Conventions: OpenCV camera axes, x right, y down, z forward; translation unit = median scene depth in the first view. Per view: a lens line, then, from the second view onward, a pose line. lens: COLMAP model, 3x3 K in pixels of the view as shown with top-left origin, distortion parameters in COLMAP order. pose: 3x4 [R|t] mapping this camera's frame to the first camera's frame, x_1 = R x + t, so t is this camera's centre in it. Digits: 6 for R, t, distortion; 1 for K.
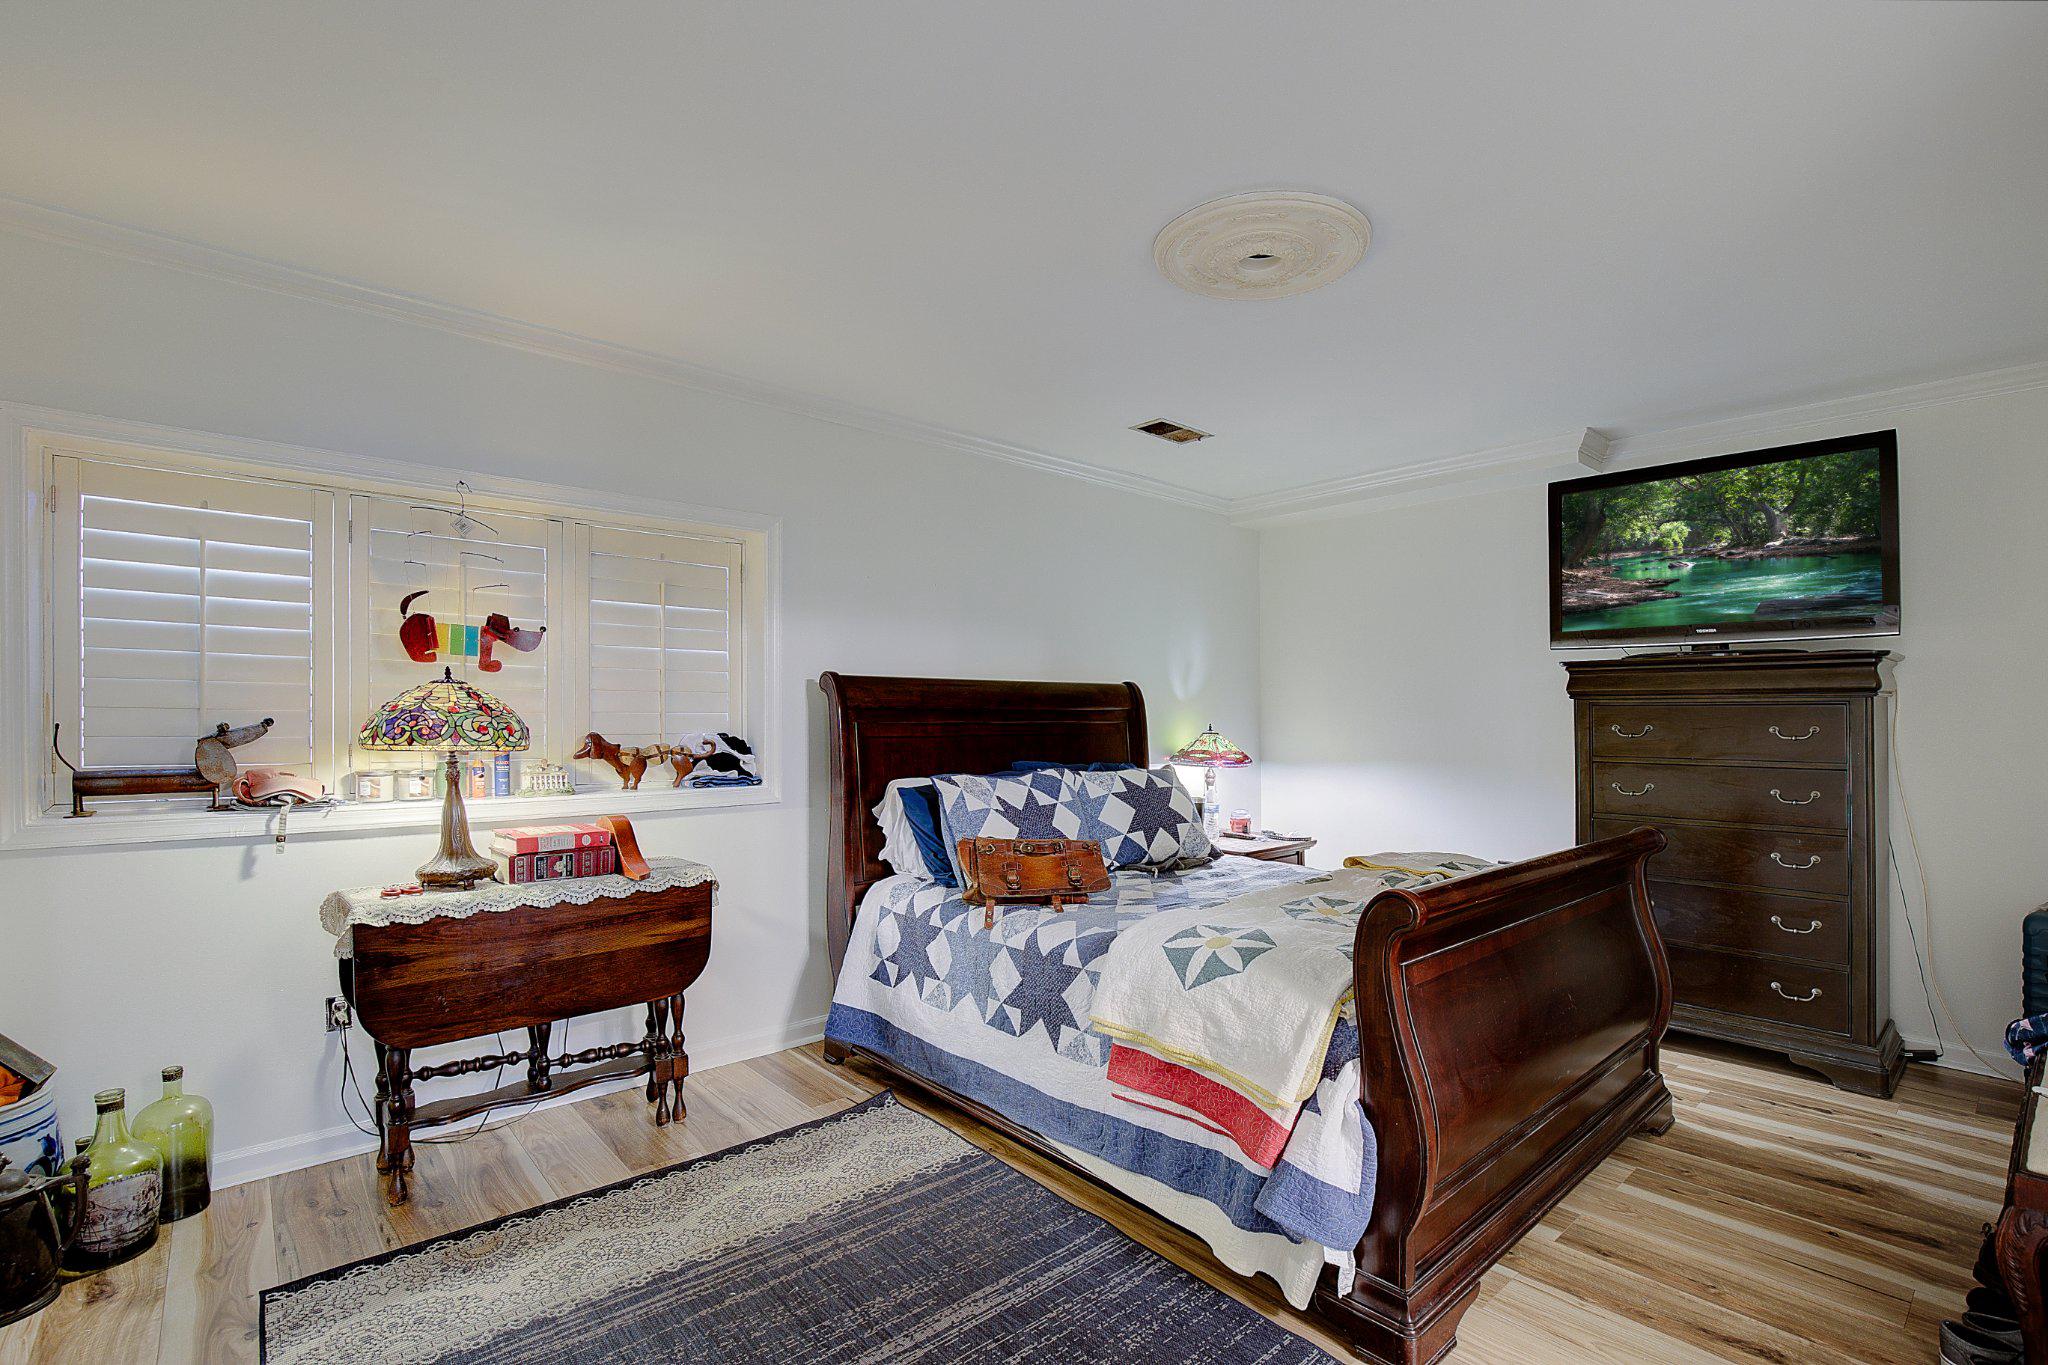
lens RADIAL K [[944.9, 0, 1098.3], [0, 944.9, 707.5], [0, 0, 1]] dist [-0.026150, 0.006074]
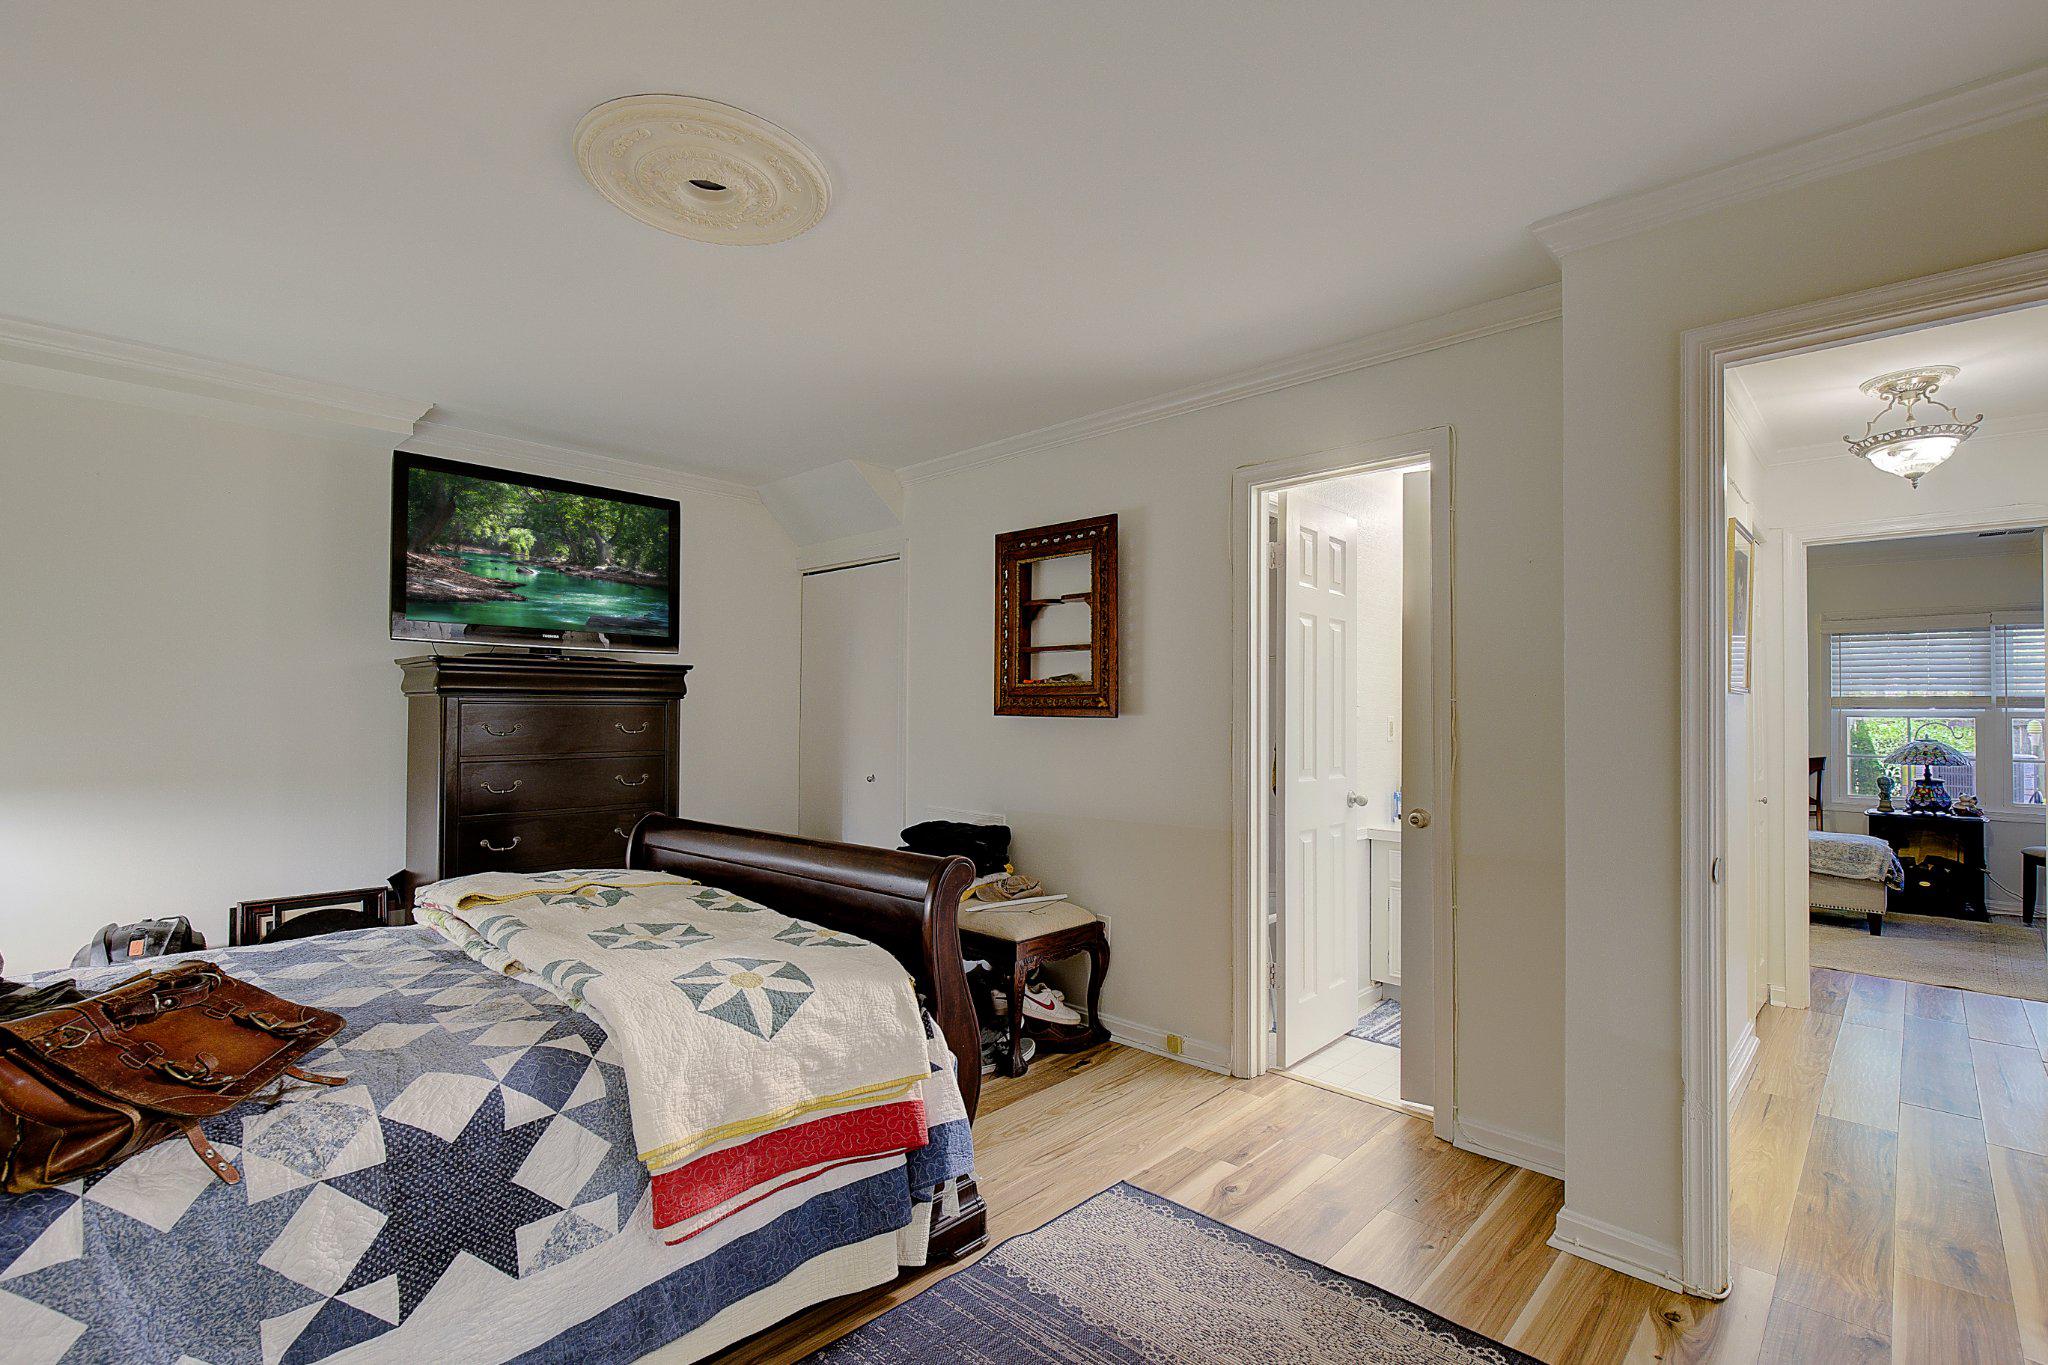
lens RADIAL K [[944.9, 0, 1038.3], [0, 944.9, 702.6], [0, 0, 1]] dist [-0.026150, 0.006074]
pose [[-0.065507, 0.009739, 0.997805, -0.487275], [-0.000663, 0.999952, -0.009804, 0.005288], [-0.997852, -0.001303, -0.065497, 0.525714]]
